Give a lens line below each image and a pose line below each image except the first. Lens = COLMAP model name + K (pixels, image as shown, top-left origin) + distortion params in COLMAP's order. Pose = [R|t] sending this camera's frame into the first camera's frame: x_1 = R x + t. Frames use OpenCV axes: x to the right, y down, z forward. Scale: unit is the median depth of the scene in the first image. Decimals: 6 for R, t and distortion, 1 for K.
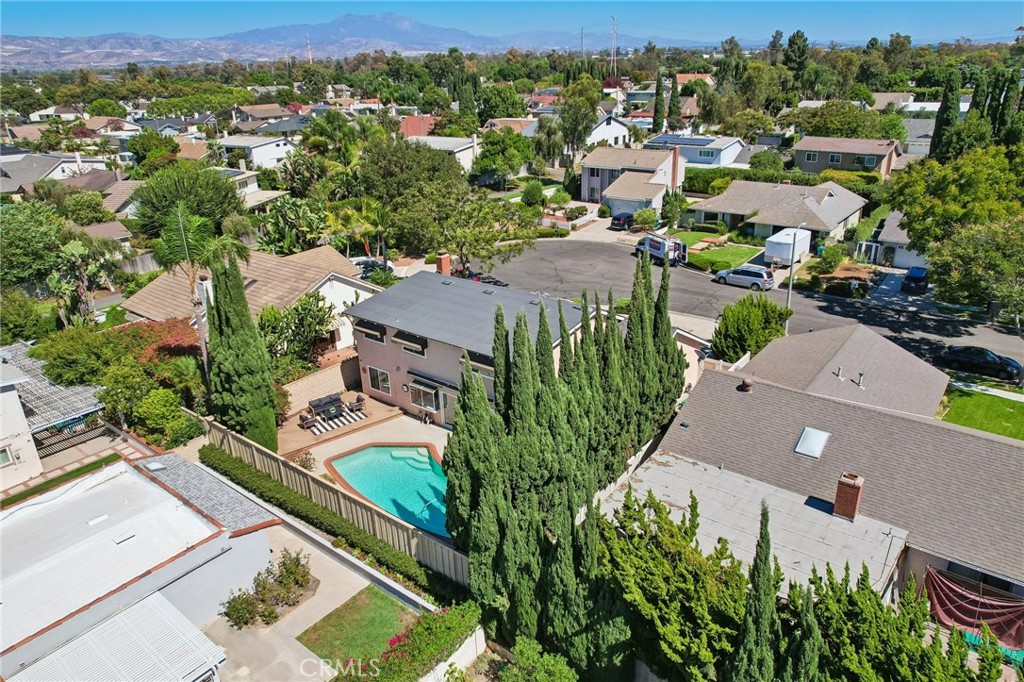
lens RADIAL K [[683.8, 0, 517.8], [0, 683.8, 340.1], [0, 0, 1]] dist [-0.074810, 0.068798]
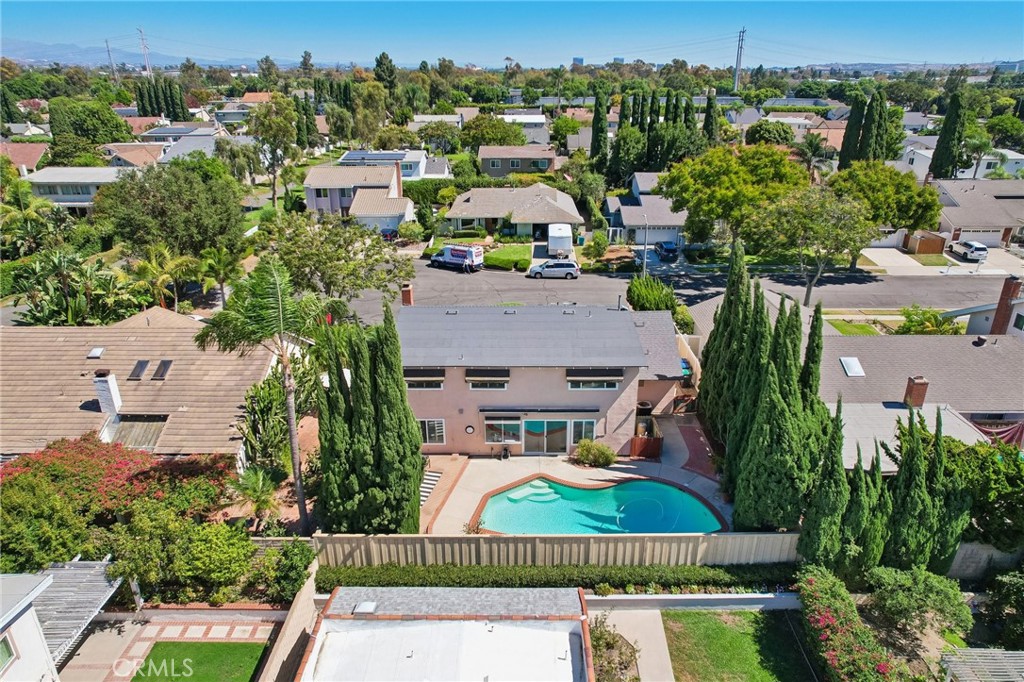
lens RADIAL K [[662.7, 0, 516.5], [0, 662.7, 339.8], [0, 0, 1]] dist [-0.073351, 0.066216]
pose [[0.790947, -0.204622, 0.576657, -0.506440], [0.212819, 0.975583, 0.054273, -0.069207], [-0.573682, 0.079796, 0.815182, 0.192234]]
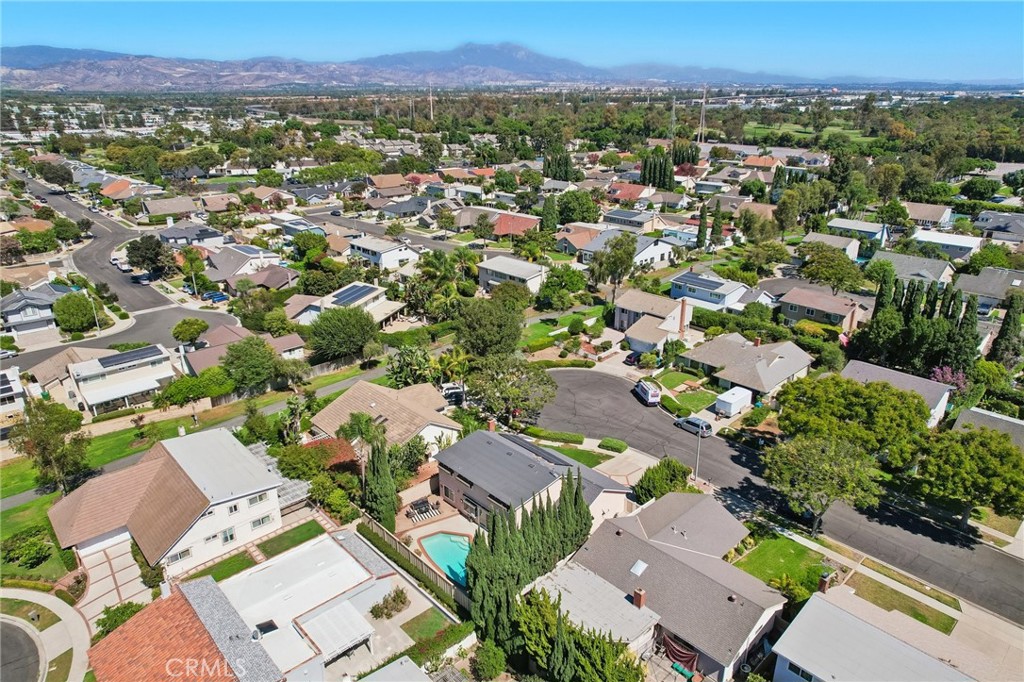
lens RADIAL K [[655.4, 0, 523.4], [0, 655.4, 342.2], [0, 0, 1]] dist [-0.072178, 0.063952]
pose [[0.988790, 0.083391, -0.123855, 0.163324], [-0.085344, 0.996296, -0.010538, -0.308593], [0.122517, 0.020990, 0.992244, -0.668509]]
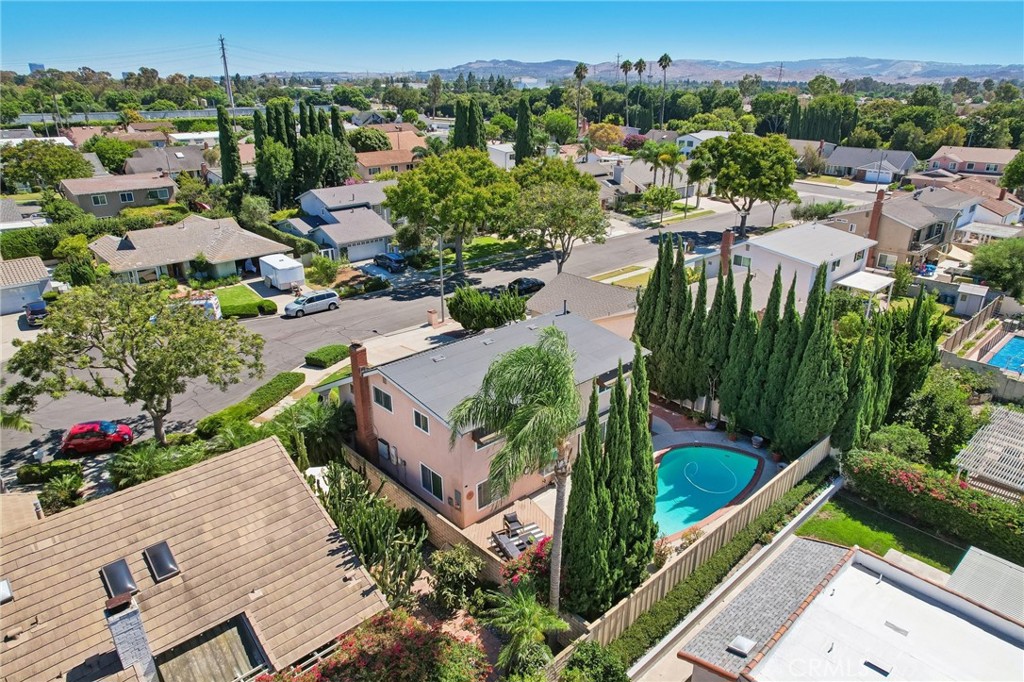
lens RADIAL K [[655.4, 0, 523.4], [0, 655.4, 342.2], [0, 0, 1]] dist [-0.072178, 0.063952]
pose [[0.159721, -0.340166, 0.926702, -0.732162], [0.368326, 0.891497, 0.263760, -0.244205], [-0.915874, 0.299200, 0.267682, 0.617007]]
